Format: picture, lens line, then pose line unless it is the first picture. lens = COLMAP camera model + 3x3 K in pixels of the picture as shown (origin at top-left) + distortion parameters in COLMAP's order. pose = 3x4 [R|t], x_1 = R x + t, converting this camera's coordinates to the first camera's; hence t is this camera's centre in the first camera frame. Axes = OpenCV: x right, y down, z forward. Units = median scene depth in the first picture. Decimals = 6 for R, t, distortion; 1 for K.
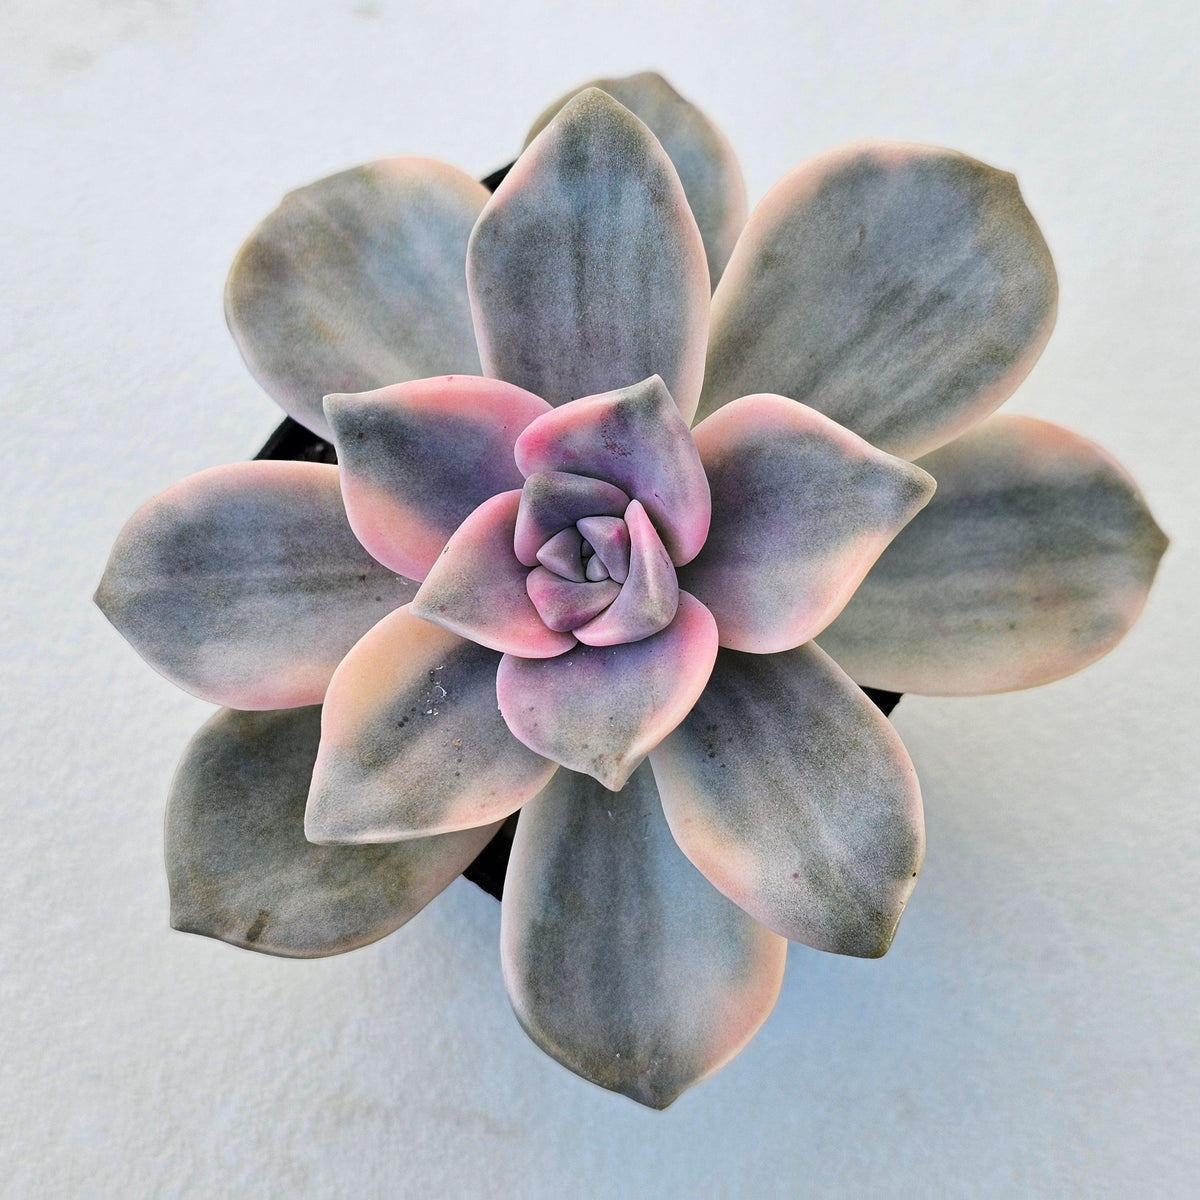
lens RADIAL K [[2021.7, 0, 577.7], [0, 2021.7, 571.3], [0, 0, 1]] dist [0.287205, -1.486573]
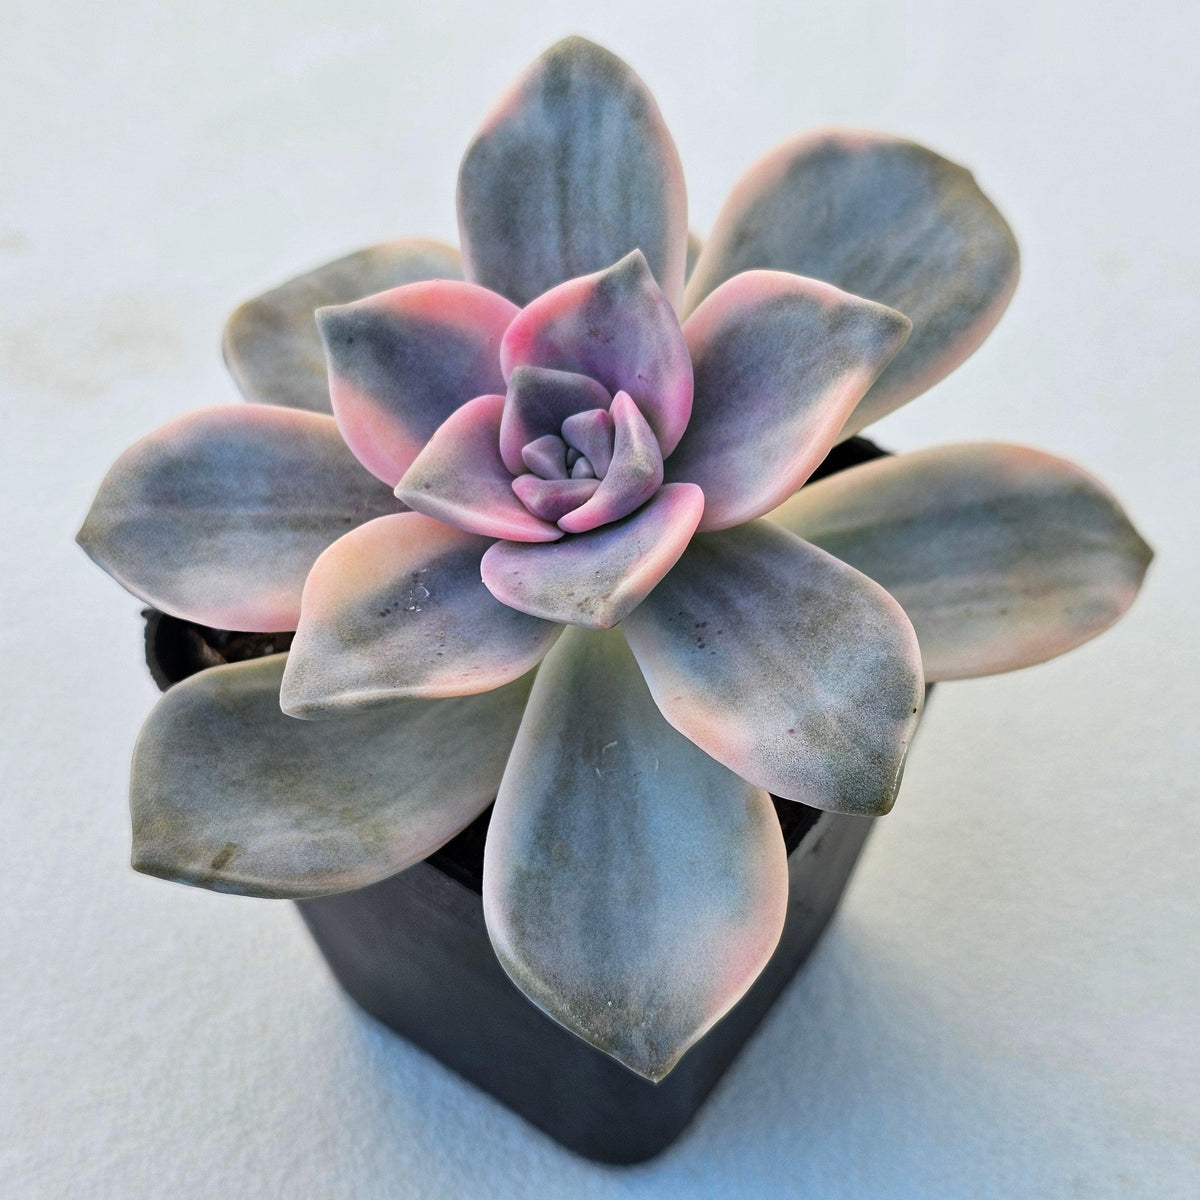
lens RADIAL K [[2021.7, 0, 577.7], [0, 2021.7, 571.3], [0, 0, 1]] dist [0.287205, -1.486573]
pose [[0.999966, -0.005683, 0.006001, 0.001077], [0.007410, 0.937979, -0.346613, 0.393315], [-0.003659, 0.346646, 0.937989, 0.075890]]
